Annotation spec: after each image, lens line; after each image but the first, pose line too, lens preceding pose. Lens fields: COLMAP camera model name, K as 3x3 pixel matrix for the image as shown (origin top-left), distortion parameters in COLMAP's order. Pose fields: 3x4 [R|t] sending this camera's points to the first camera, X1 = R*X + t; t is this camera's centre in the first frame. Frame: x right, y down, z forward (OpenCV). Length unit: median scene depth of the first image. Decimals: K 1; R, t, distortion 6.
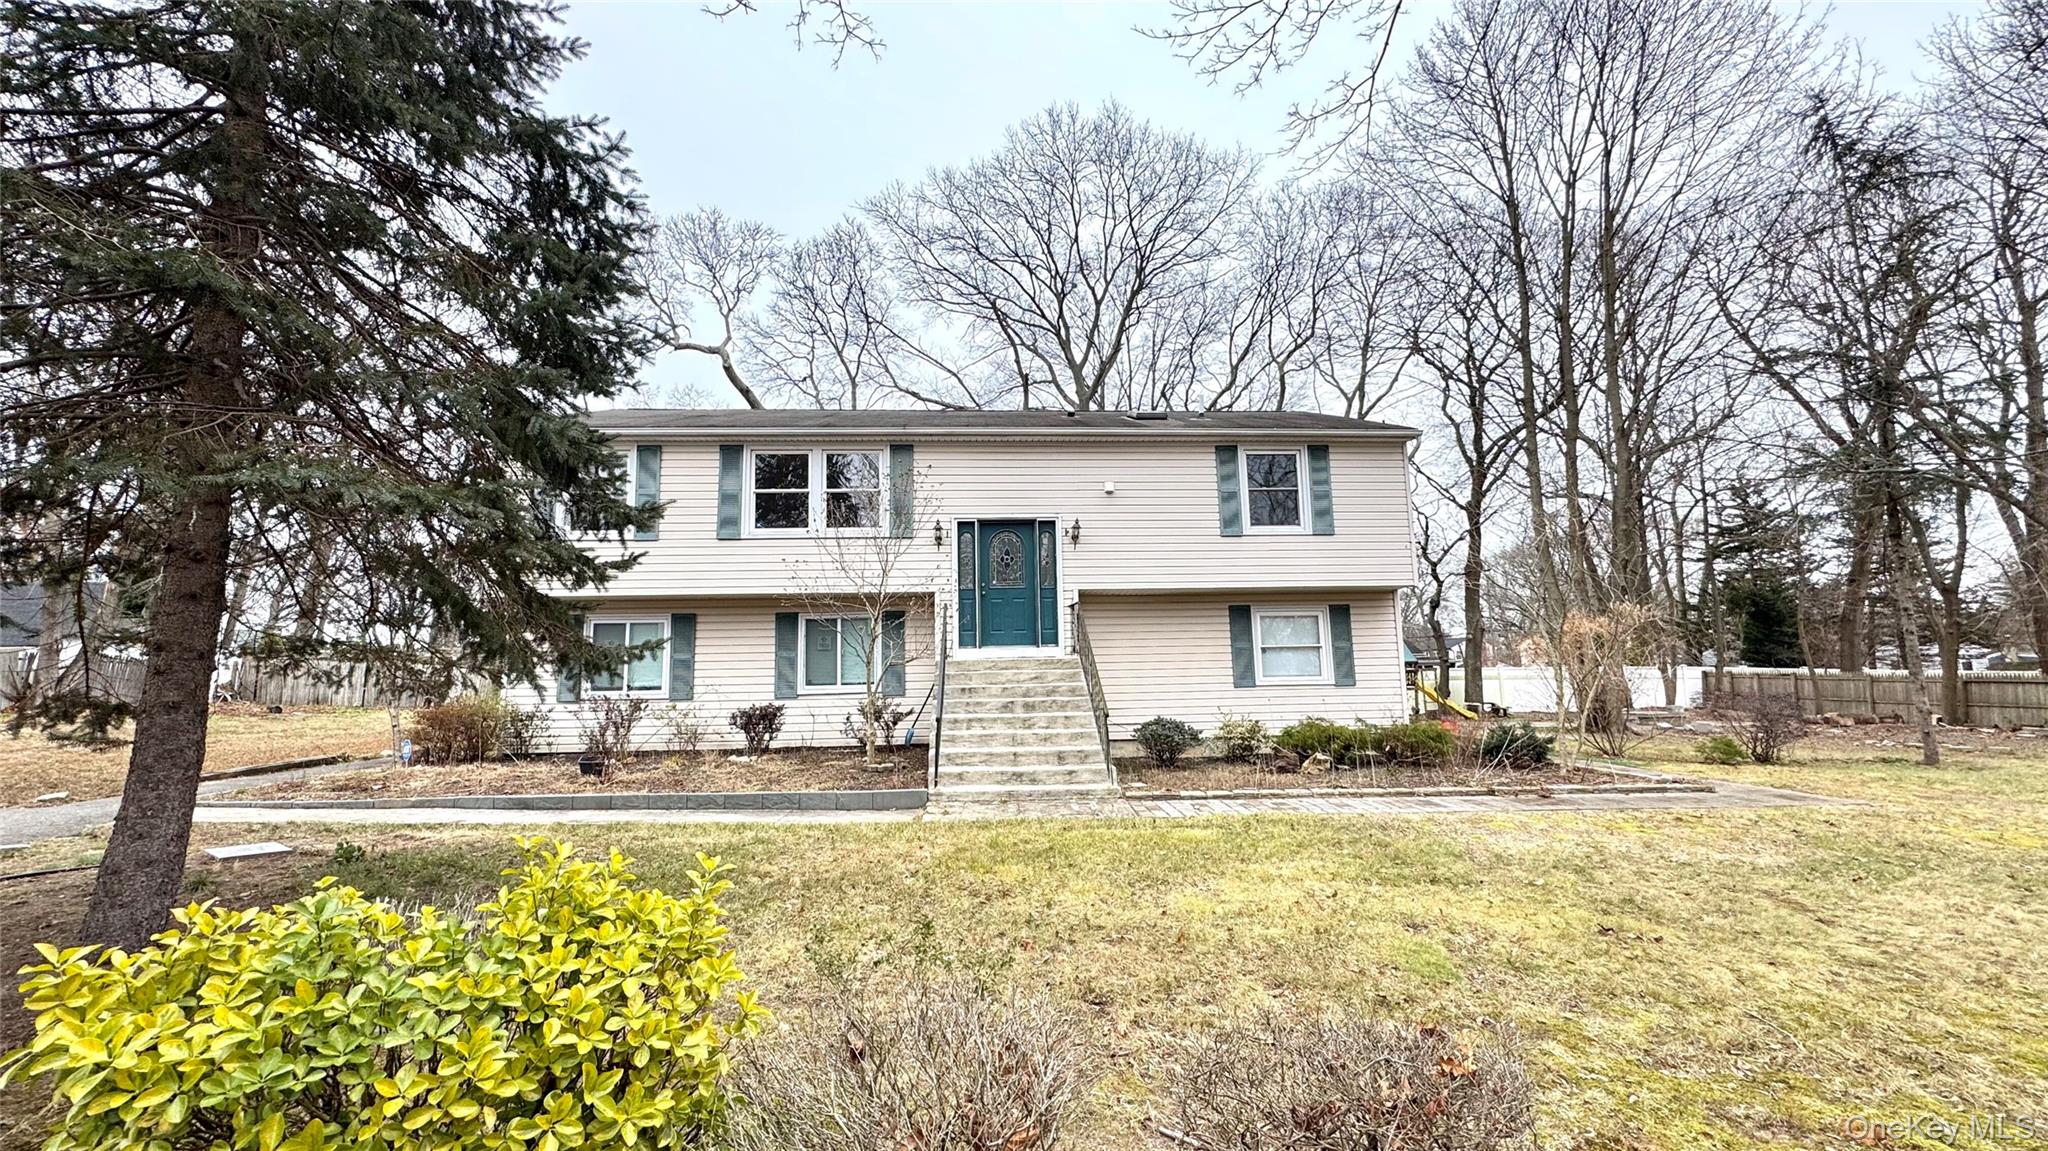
lens RADIAL K [[814.4, 0, 1026.3], [0, 814.4, 578.8], [0, 0, 1]] dist [-0.002478, -0.000207]
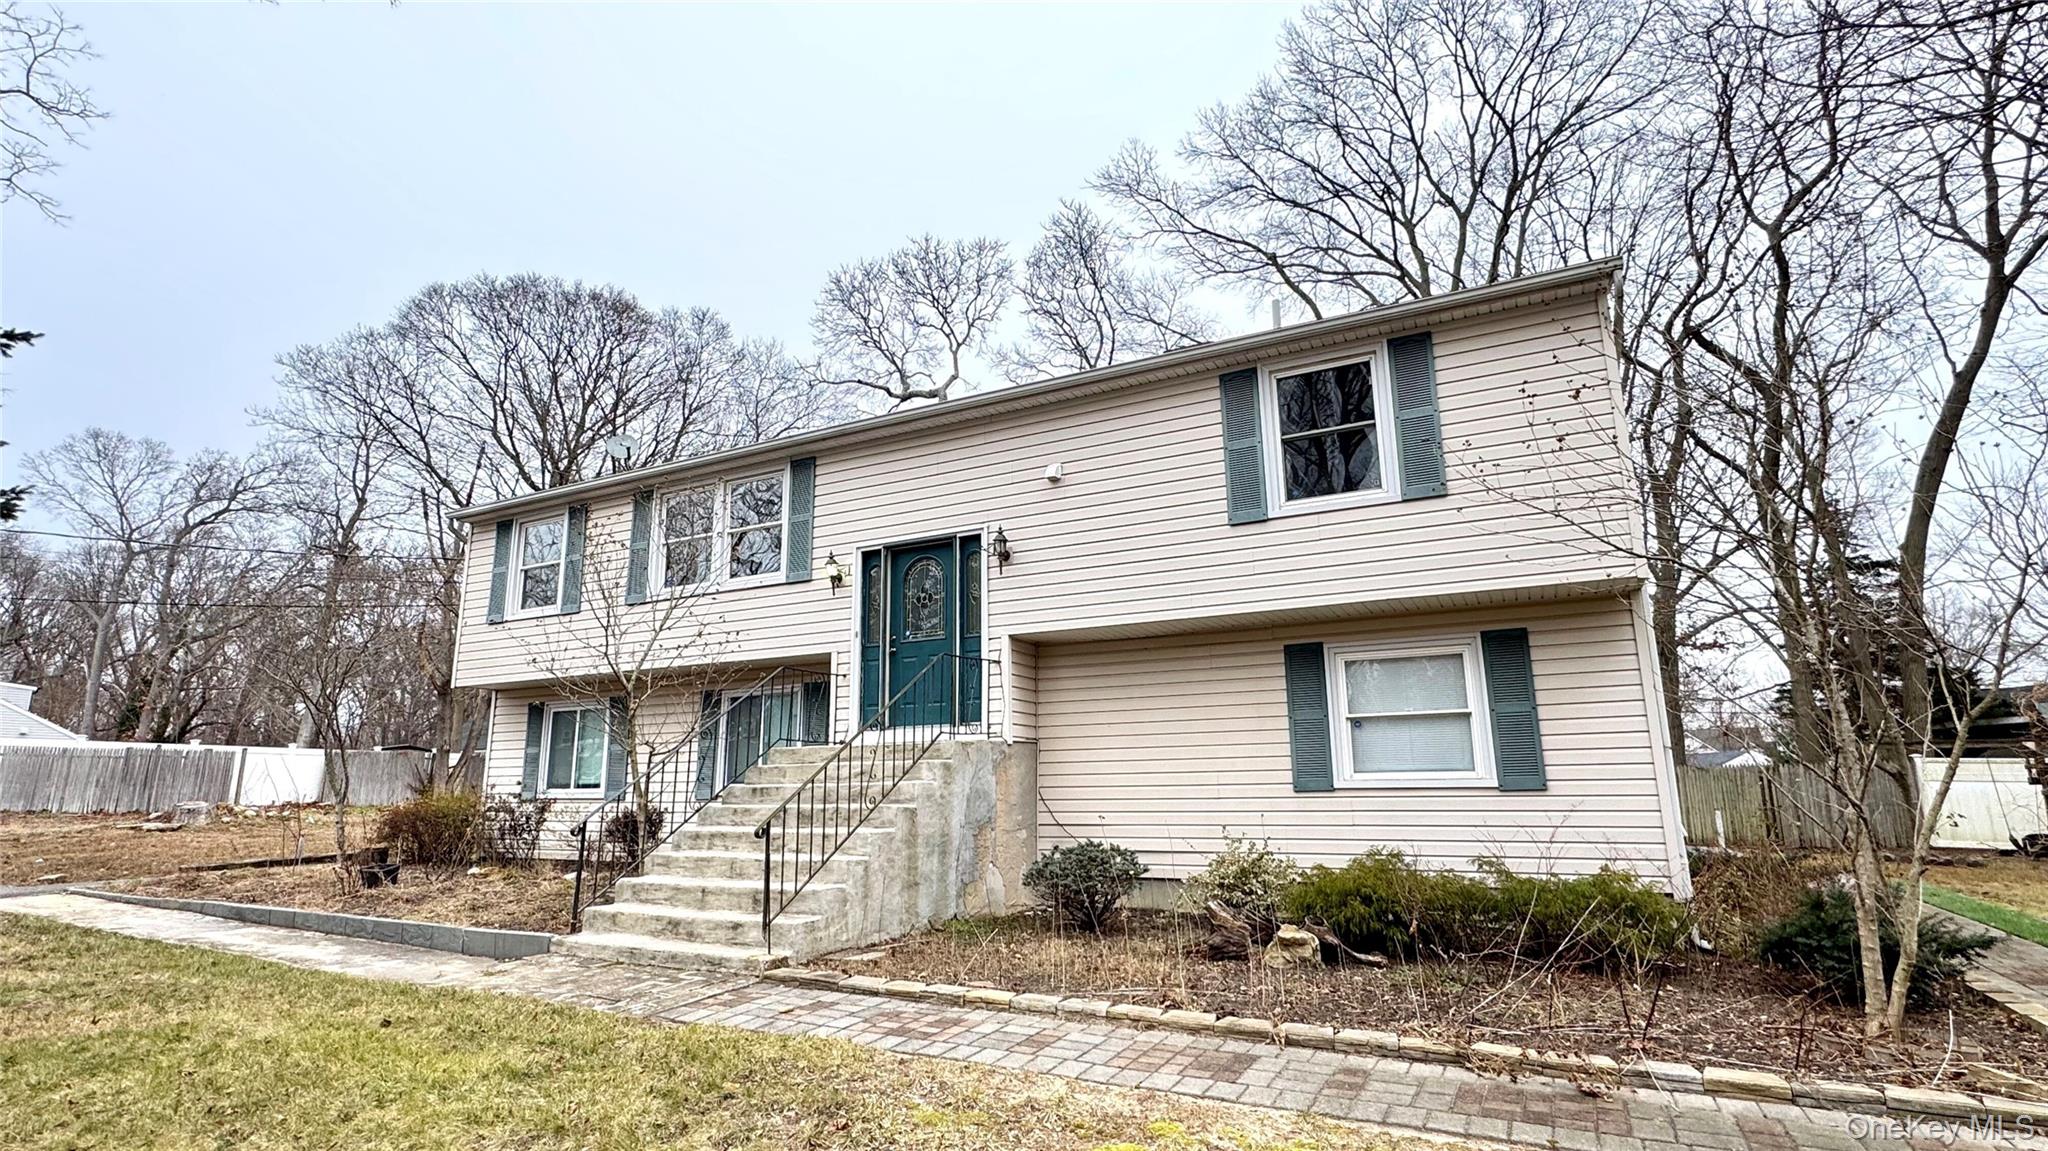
lens RADIAL K [[996.3, 0, 1024.0], [0, 996.3, 575.5], [0, 0, 1]] dist [-0.001722, -0.000769]
pose [[0.853093, -0.101484, -0.511795, 0.524162], [0.061070, 0.993581, -0.095222, 0.045701], [0.518173, 0.049978, 0.853814, 0.358369]]
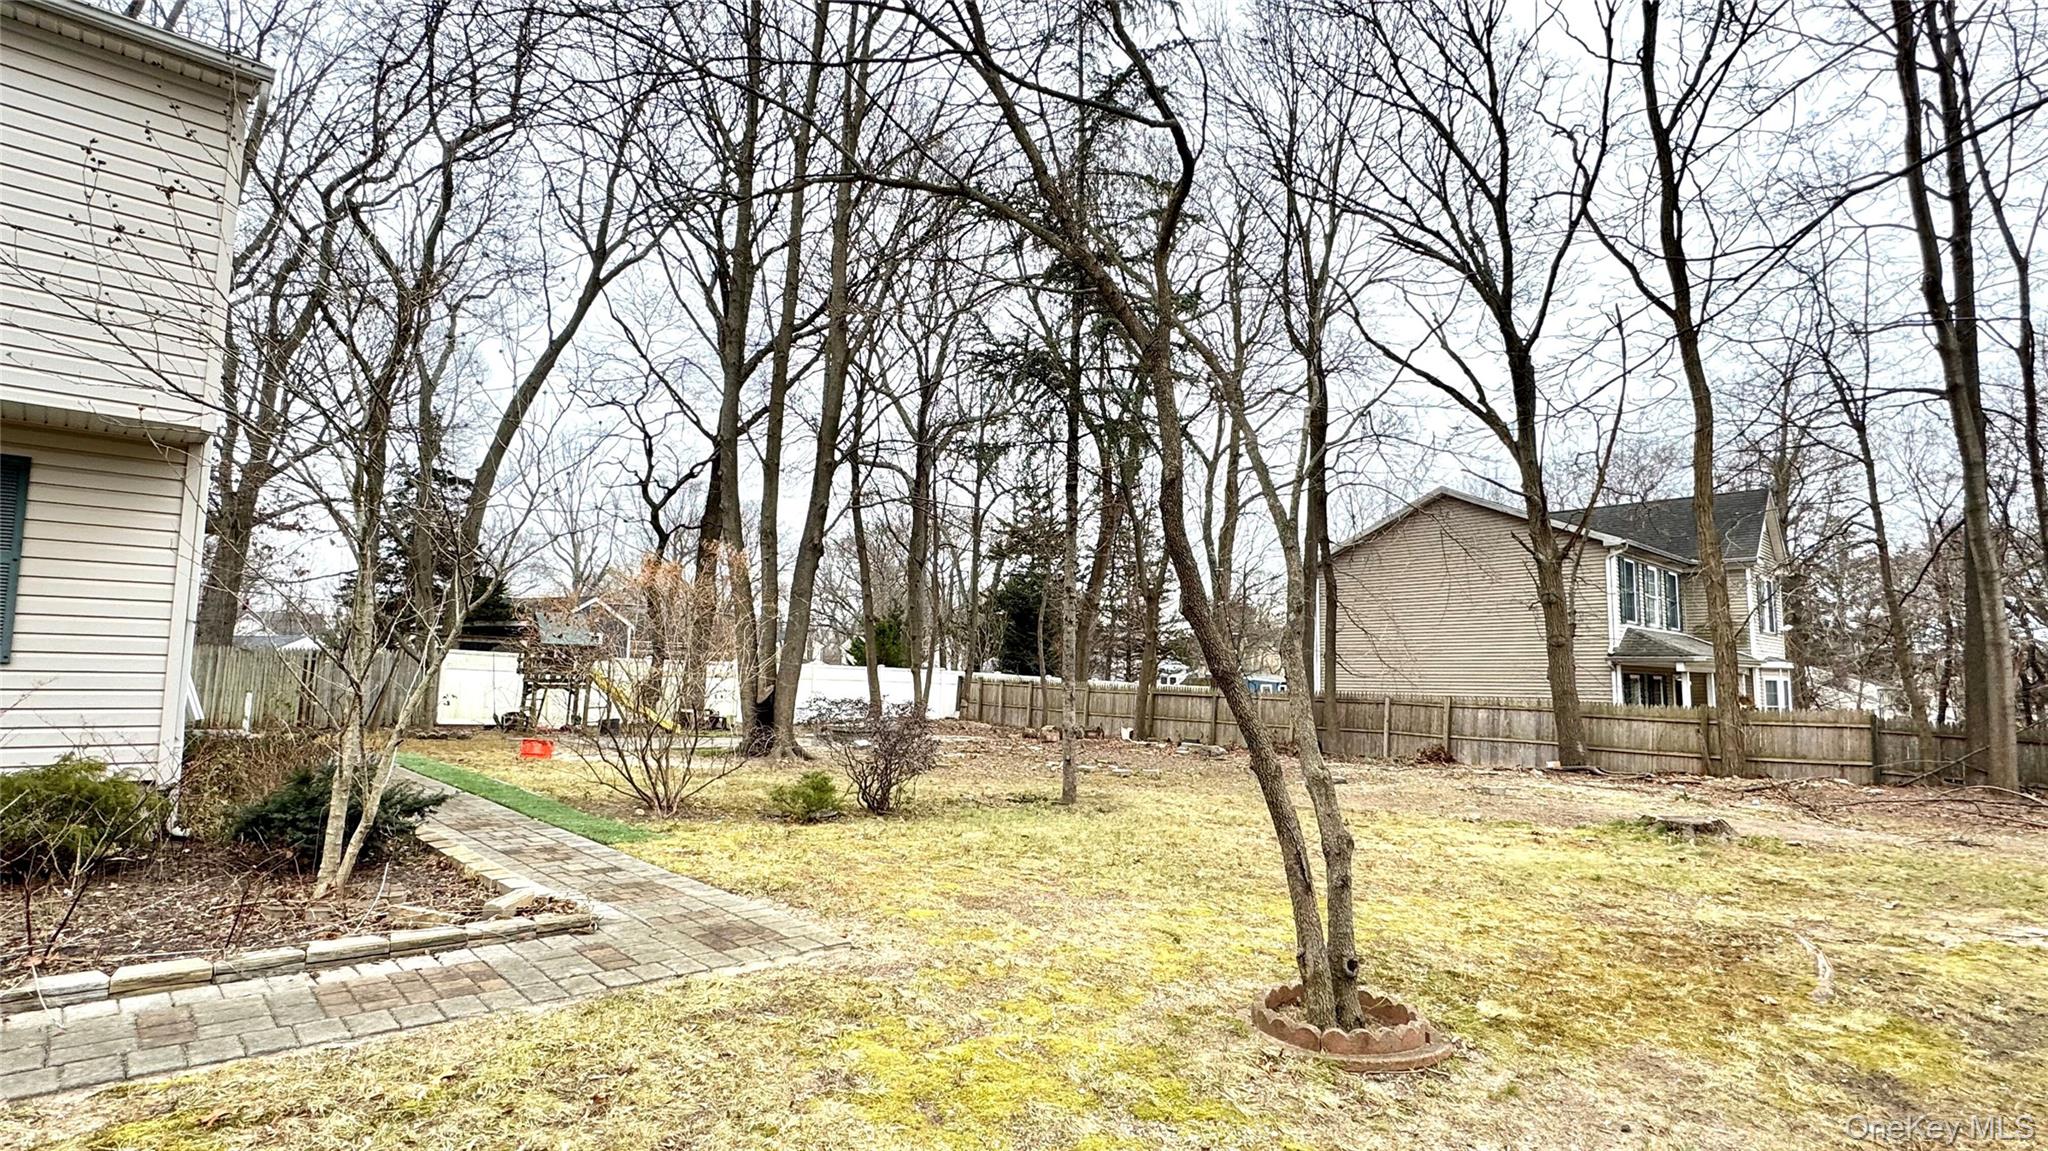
lens RADIAL K [[992.6, 0, 1036.2], [0, 992.6, 581.4], [0, 0, 1]] dist [0.000838, -0.000201]
pose [[0.759254, 0.095012, 0.643822, 0.537633], [-0.112430, 0.993560, -0.014036, 0.050189], [-0.641009, -0.061728, 0.765047, 0.374103]]
